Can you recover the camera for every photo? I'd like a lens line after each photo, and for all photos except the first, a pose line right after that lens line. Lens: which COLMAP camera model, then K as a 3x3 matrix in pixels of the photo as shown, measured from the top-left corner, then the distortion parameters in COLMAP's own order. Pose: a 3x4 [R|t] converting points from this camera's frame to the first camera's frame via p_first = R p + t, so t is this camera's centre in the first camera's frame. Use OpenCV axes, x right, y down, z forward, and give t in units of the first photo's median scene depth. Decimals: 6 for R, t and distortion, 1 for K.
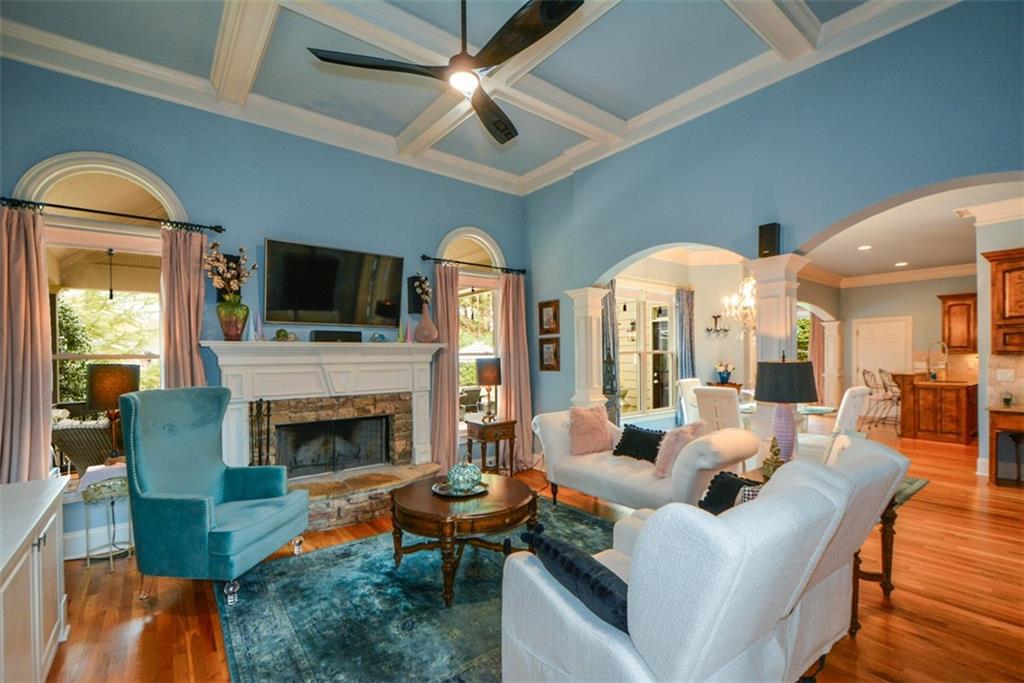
lens RADIAL K [[450.6, 0, 510.5], [0, 450.6, 356.7], [0, 0, 1]] dist [-0.000655, -0.003225]
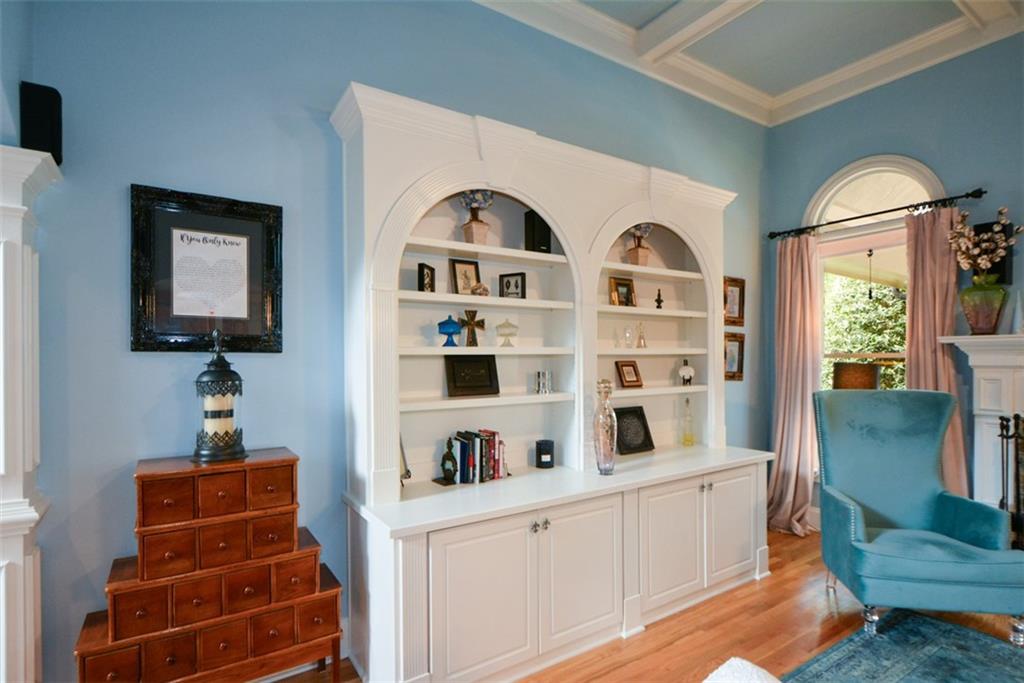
lens RADIAL K [[519.1, 0, 510.8], [0, 519.1, 350.7], [0, 0, 1]] dist [-0.005758, -0.000432]
pose [[-0.082464, -0.007514, -0.996566, 0.363132], [0.002408, 0.999967, -0.007739, -0.003414], [0.996591, -0.003038, -0.082443, 0.292918]]
